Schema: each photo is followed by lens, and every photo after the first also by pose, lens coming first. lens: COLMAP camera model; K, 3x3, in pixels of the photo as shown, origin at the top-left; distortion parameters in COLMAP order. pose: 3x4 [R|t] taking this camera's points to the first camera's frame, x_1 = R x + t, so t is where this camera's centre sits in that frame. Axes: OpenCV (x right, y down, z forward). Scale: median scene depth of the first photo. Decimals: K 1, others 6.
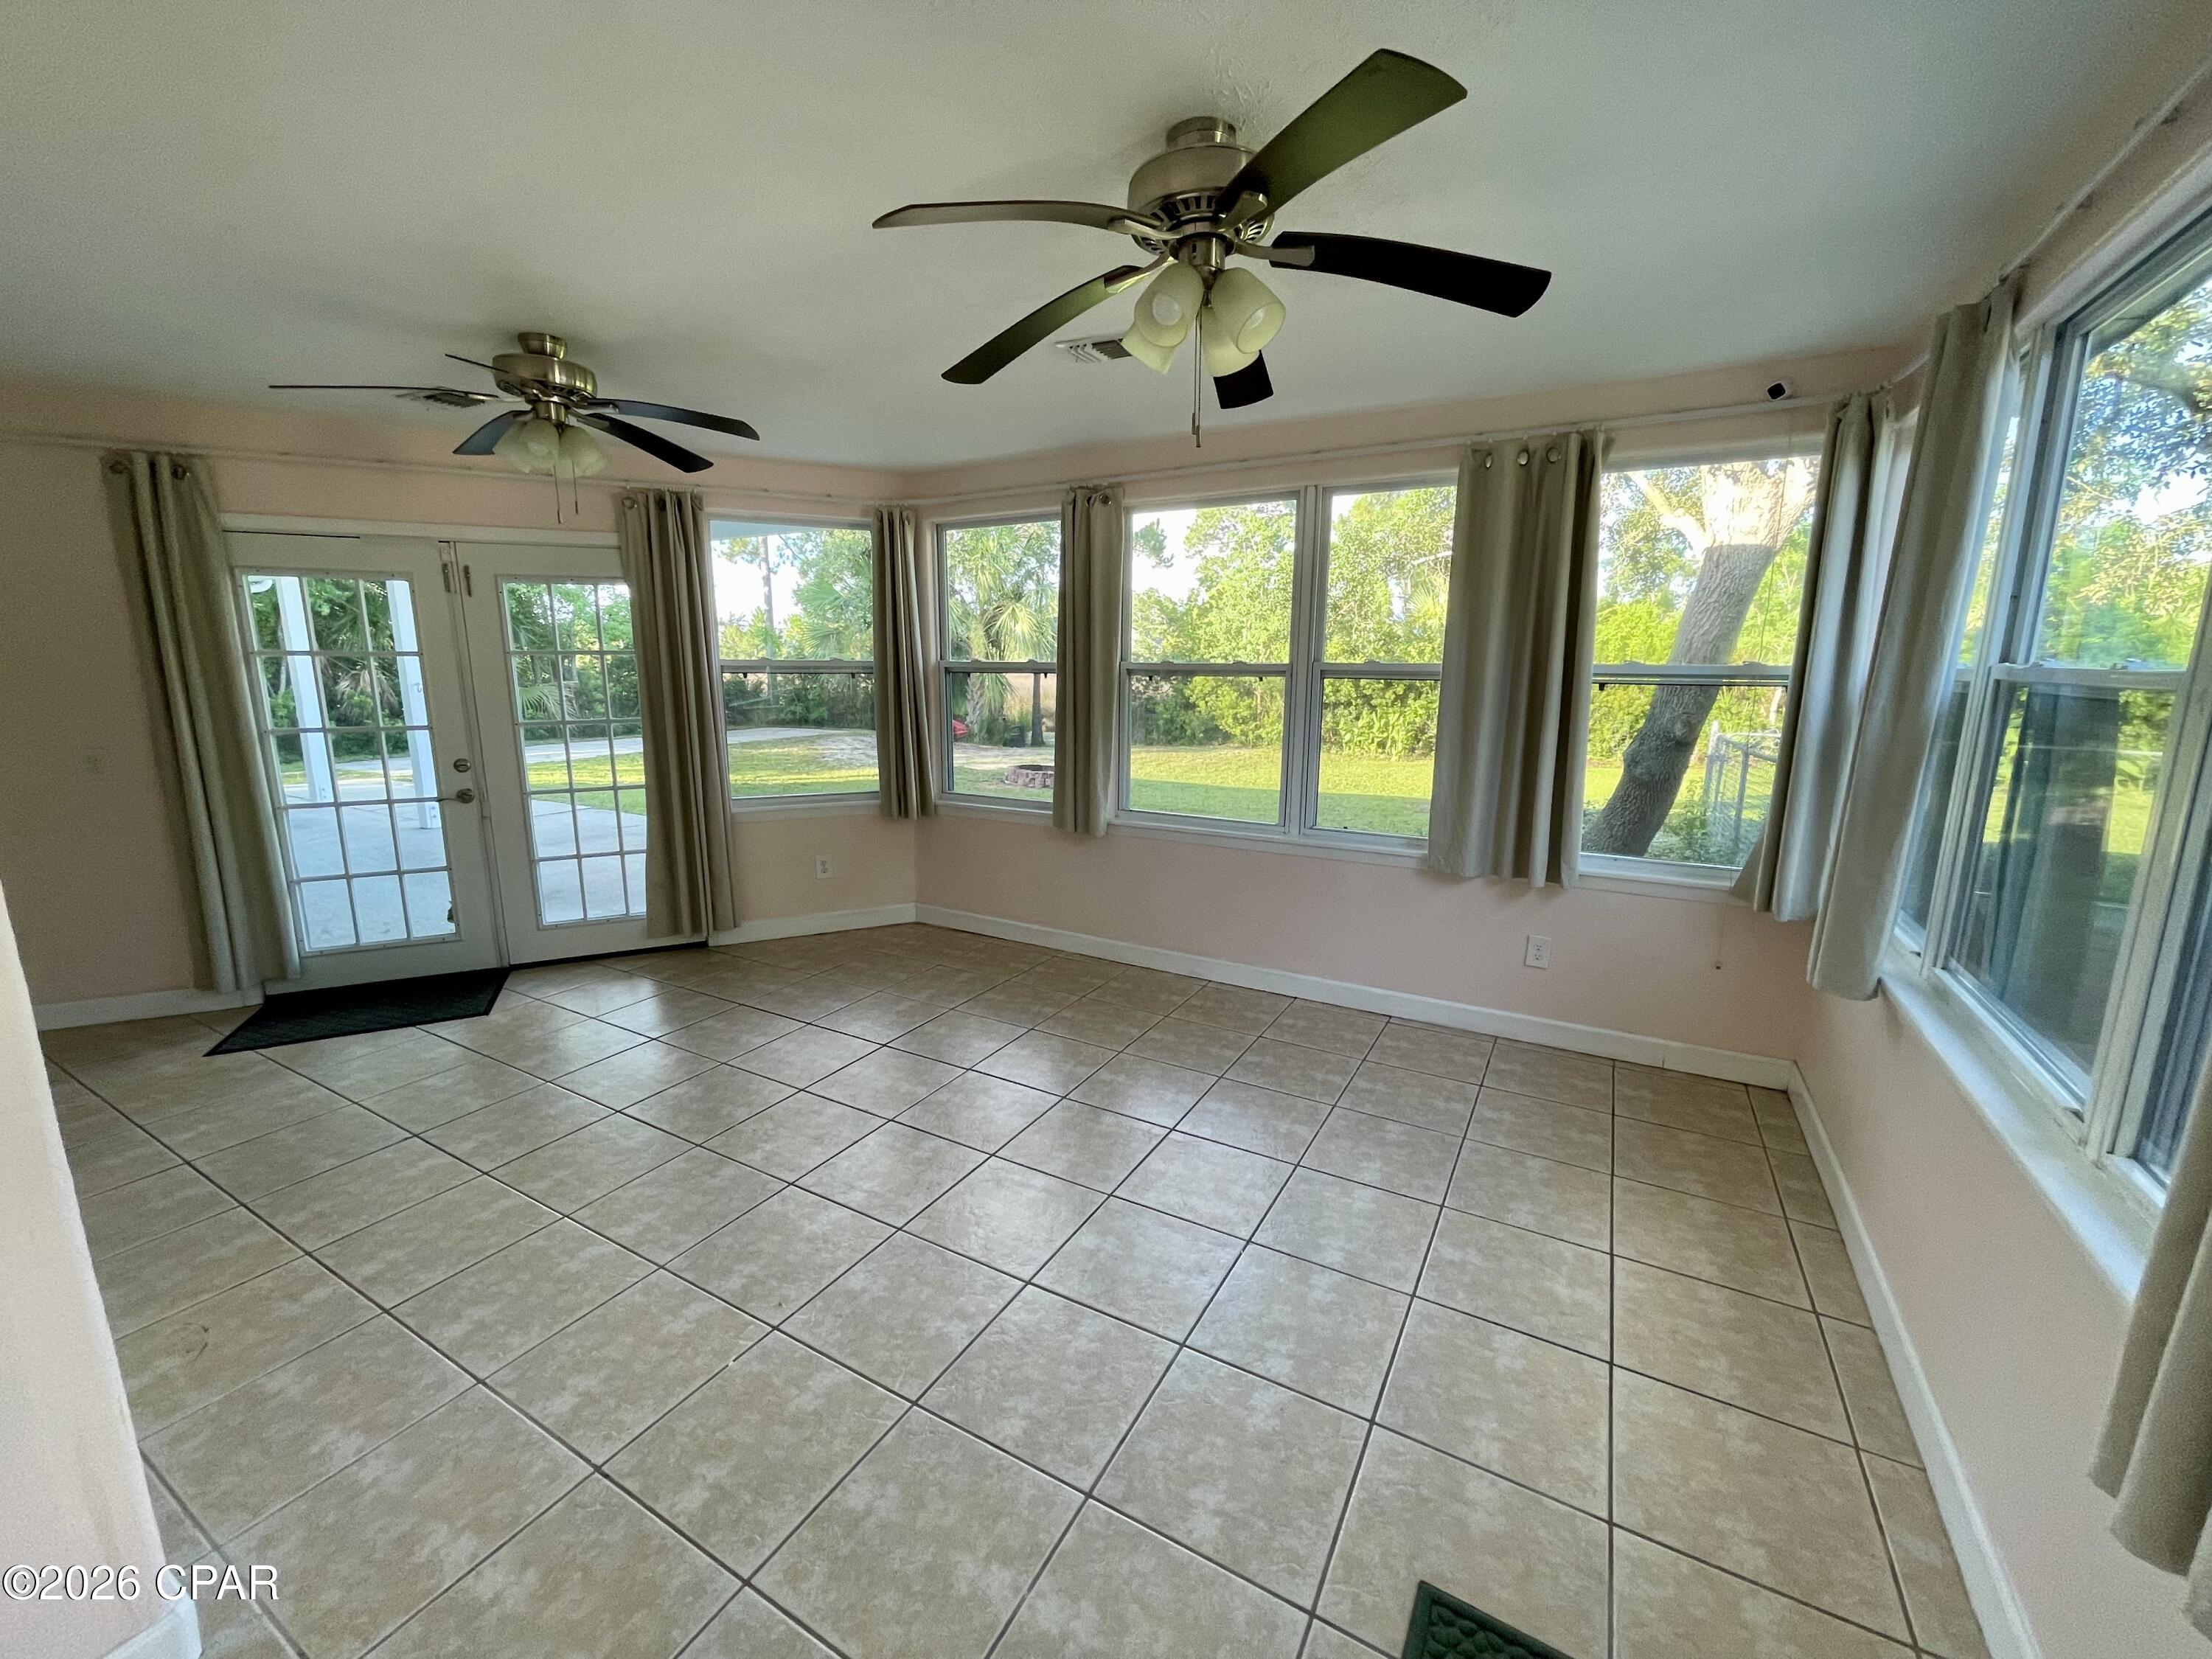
lens RADIAL K [[892.5, 0, 1099.3], [0, 892.5, 826.7], [0, 0, 1]] dist [-0.000744, 0.000181]
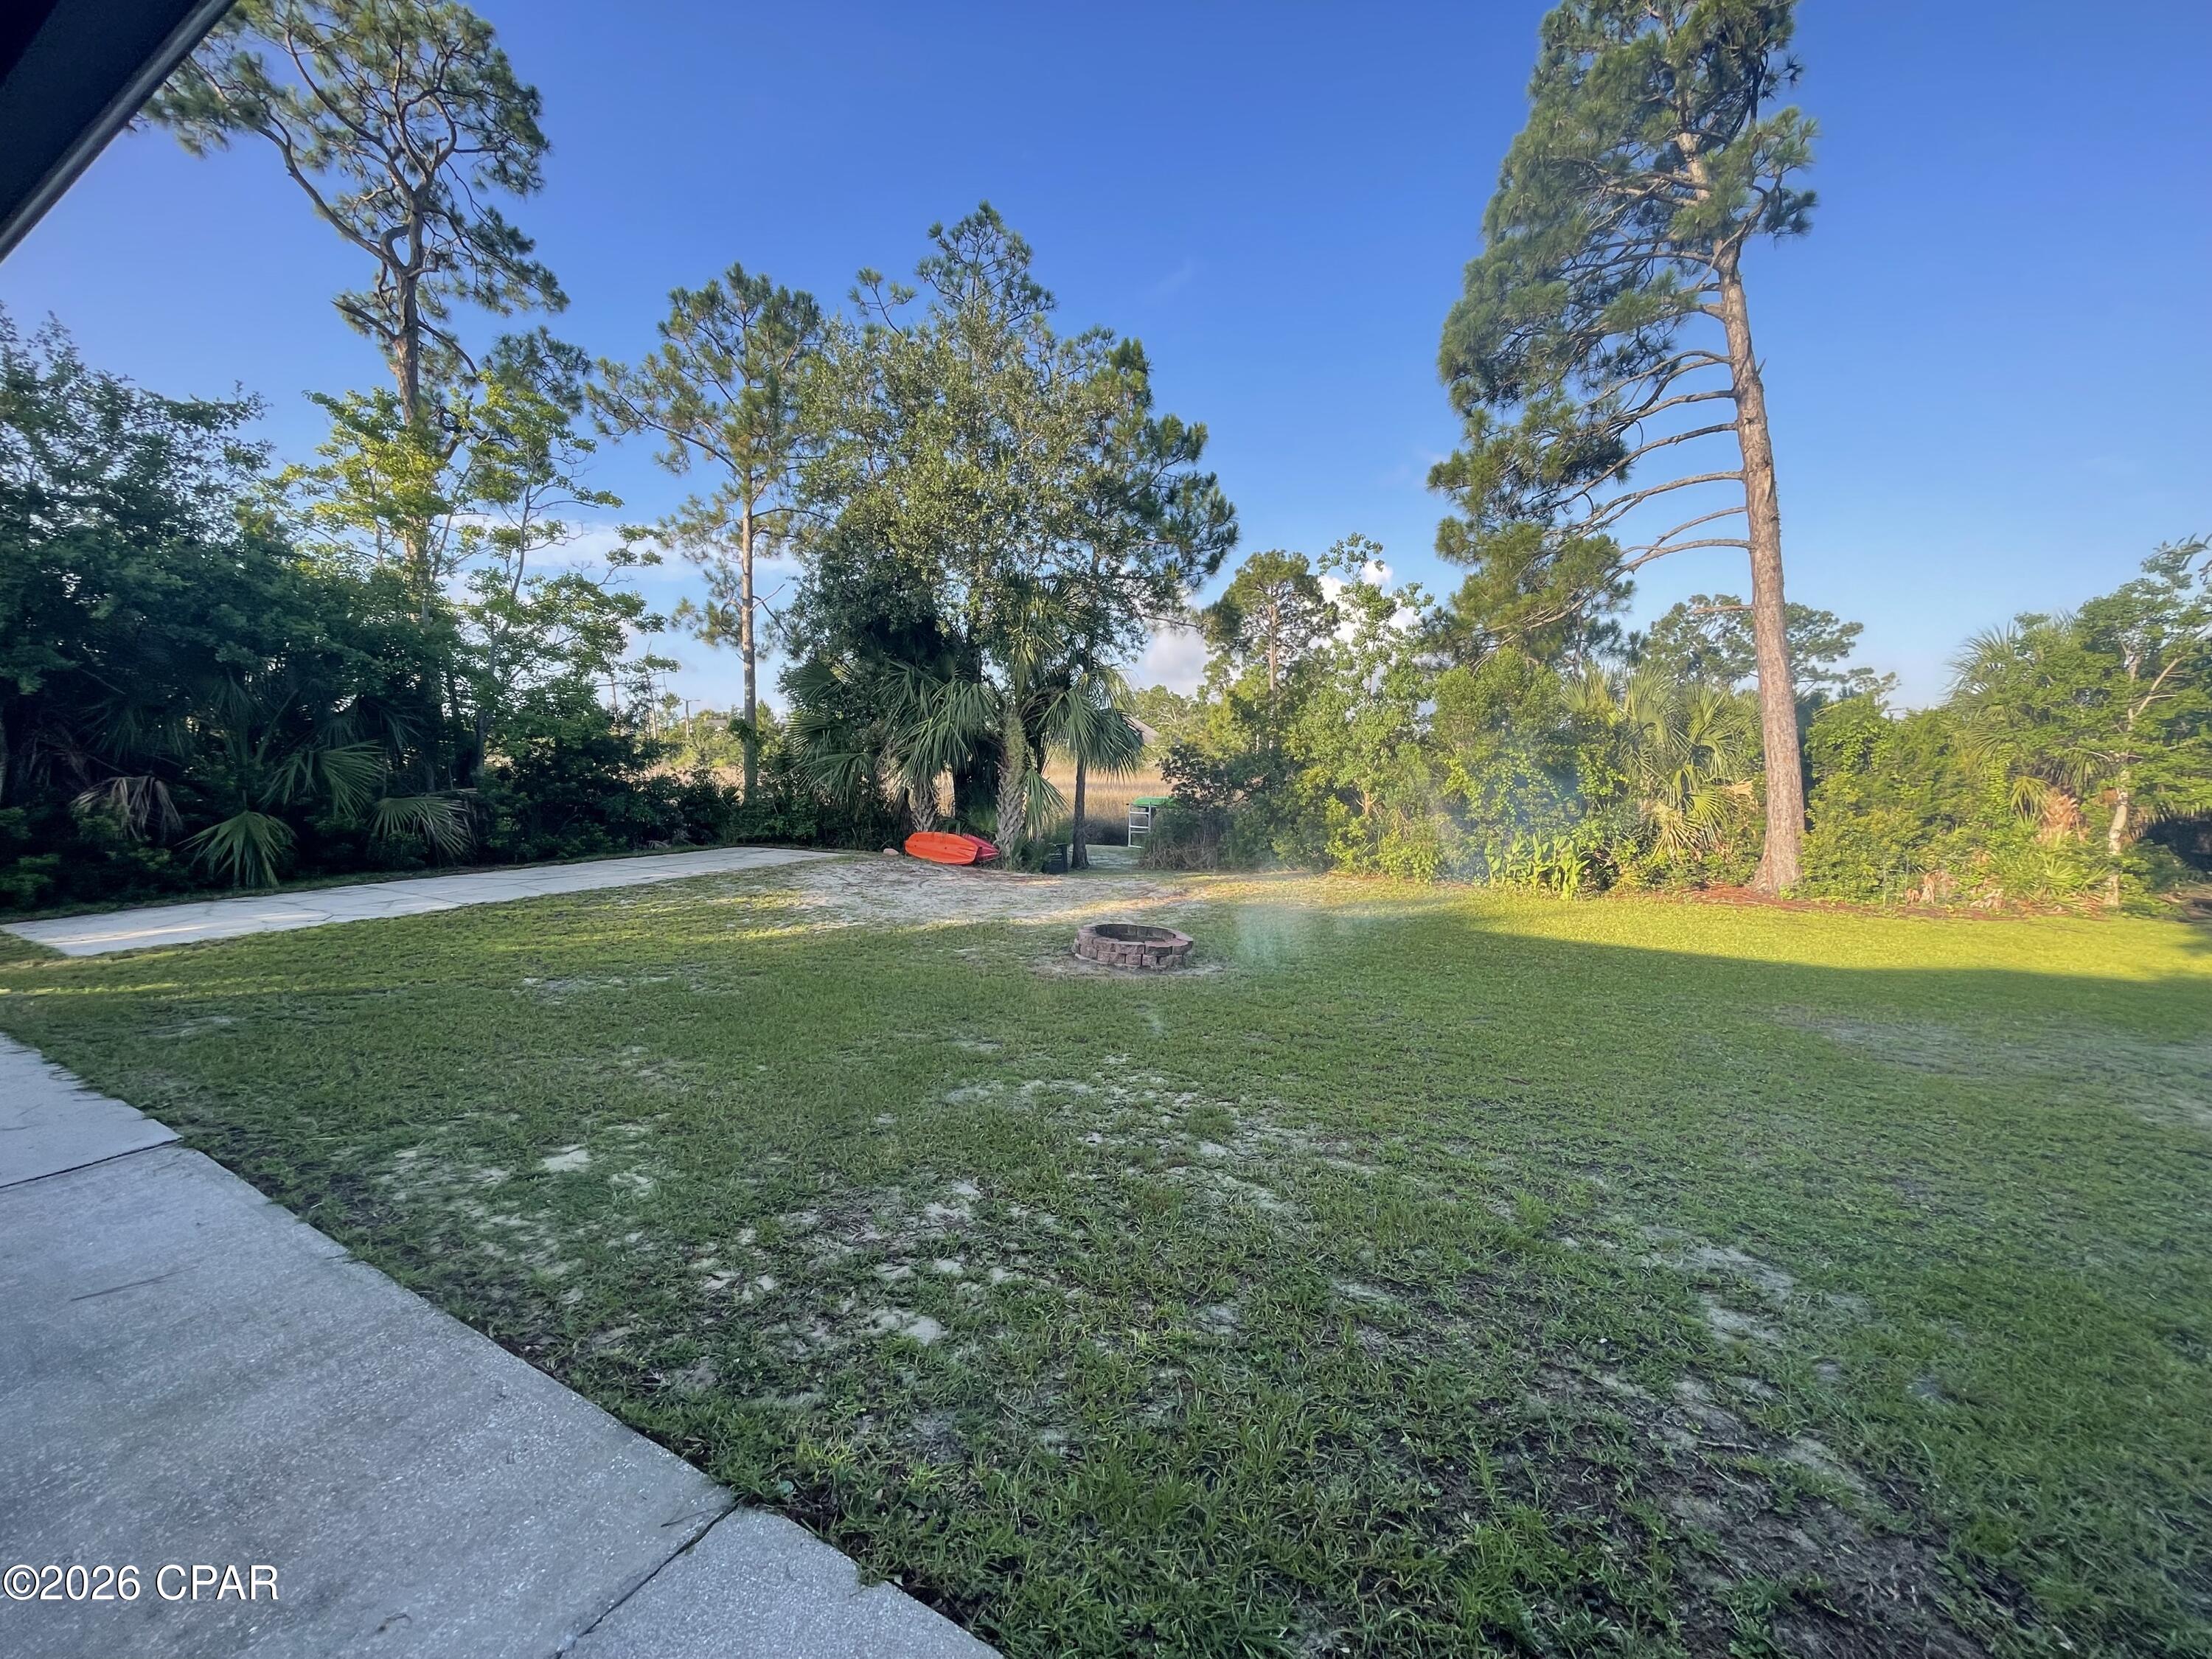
lens RADIAL K [[892.5, 0, 1110.0], [0, 892.5, 831.9], [0, 0, 1]] dist [-0.000744, 0.000181]
pose [[0.999948, 0.004662, 0.009115, -0.057941], [-0.003732, 0.995031, -0.099494, -0.050040], [-0.009534, 0.099455, 0.994996, 0.232514]]
